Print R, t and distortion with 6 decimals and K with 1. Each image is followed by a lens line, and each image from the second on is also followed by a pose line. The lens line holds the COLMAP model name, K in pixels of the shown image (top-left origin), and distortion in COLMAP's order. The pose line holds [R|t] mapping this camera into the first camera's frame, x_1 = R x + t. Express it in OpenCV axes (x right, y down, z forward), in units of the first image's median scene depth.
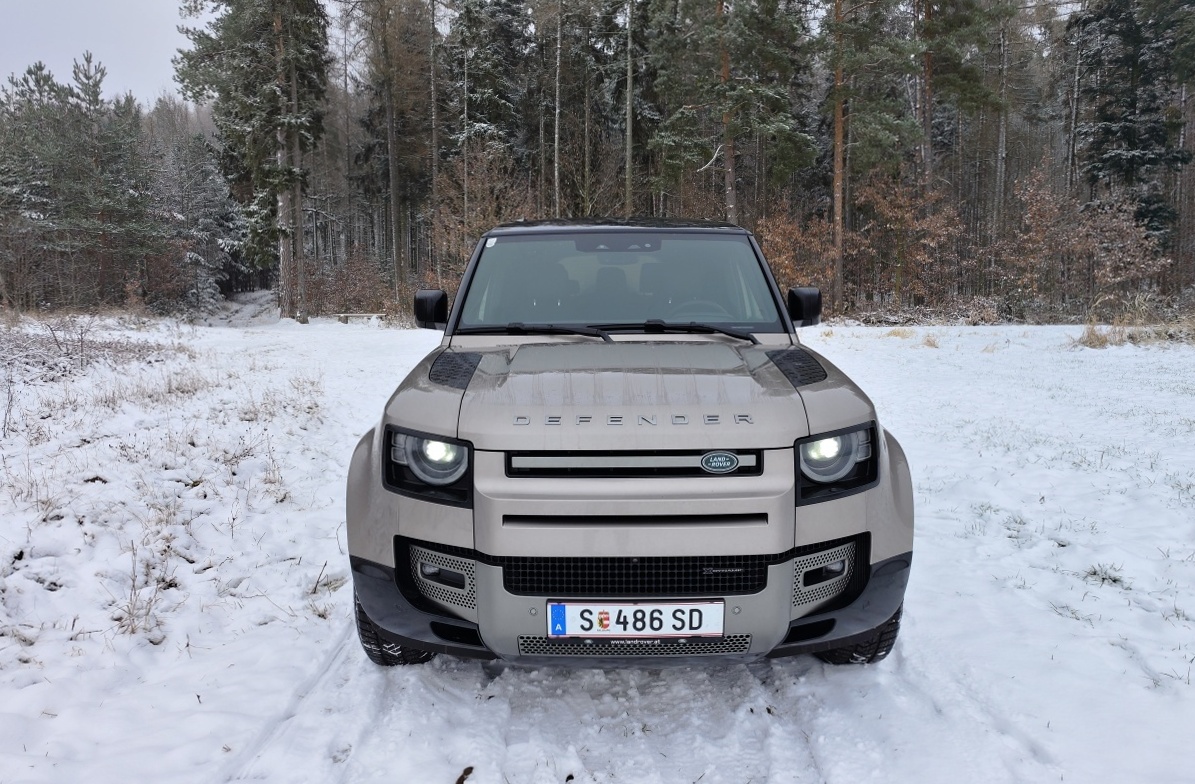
lens RADIAL K [[823.2, 0, 596.4], [0, 823.2, 393.0], [0, 0, 1]] dist [0.031421, -0.010382]
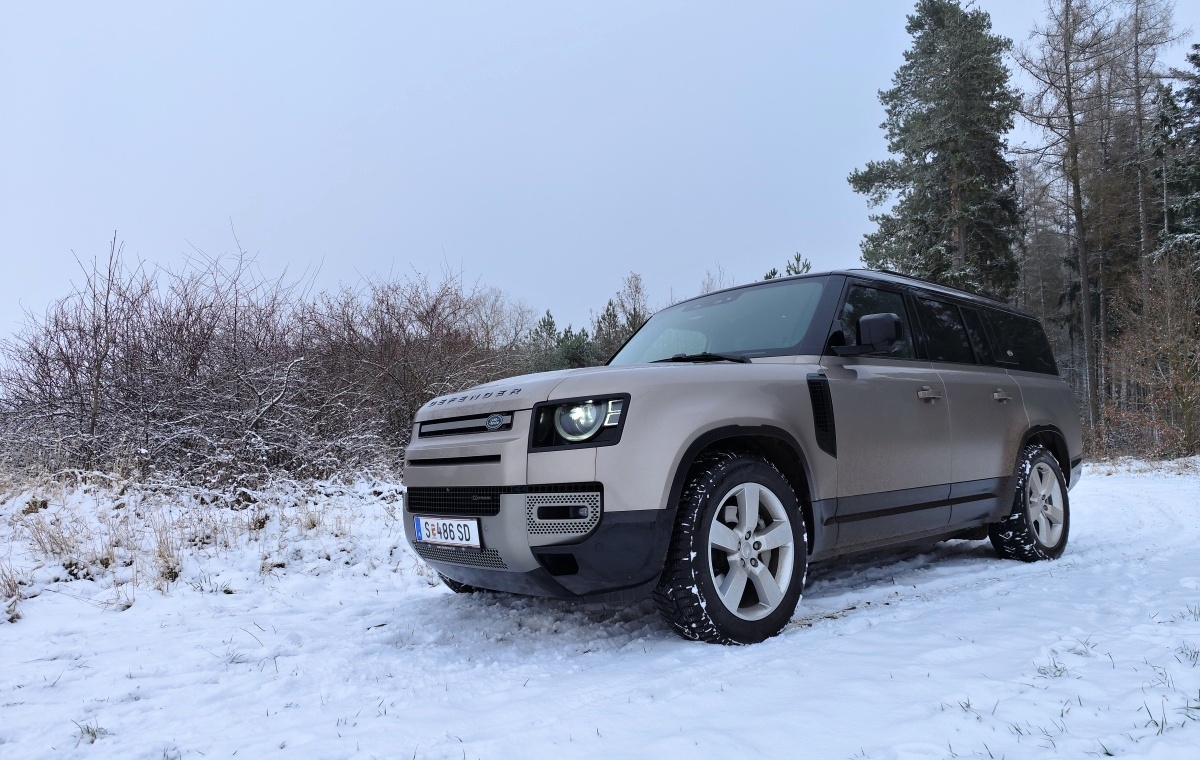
lens RADIAL K [[807.2, 0, 601.1], [0, 807.2, 380.1], [0, 0, 1]] dist [0.038313, -0.002970]
pose [[0.669469, -0.091285, -0.737210, 1.243557], [-0.061539, 0.982194, -0.177505, 0.238988], [0.740287, 0.164201, 0.651931, 0.224757]]
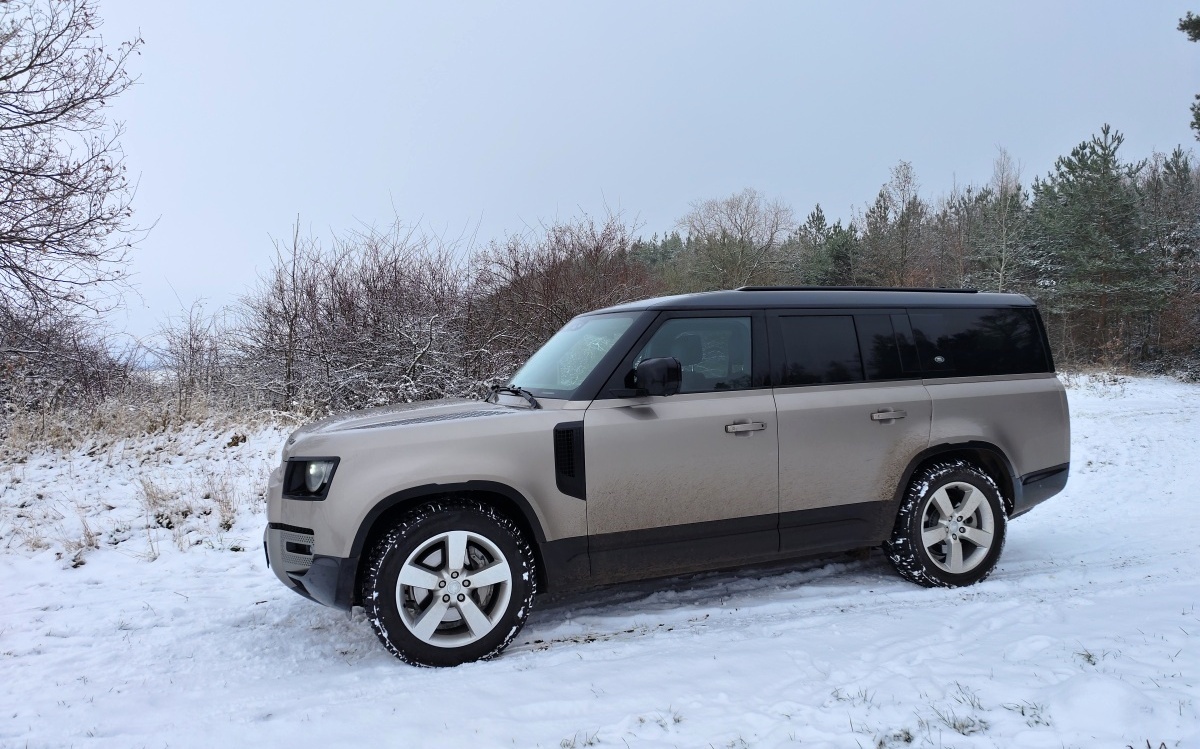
lens RADIAL K [[809.5, 0, 589.5], [0, 809.5, 339.9], [0, 0, 1]] dist [0.025340, -0.004604]
pose [[0.354602, -0.029257, -0.934559, 1.963380], [-0.093084, 0.993440, -0.066419, -0.128600], [0.930372, 0.110545, 0.349553, 0.949991]]
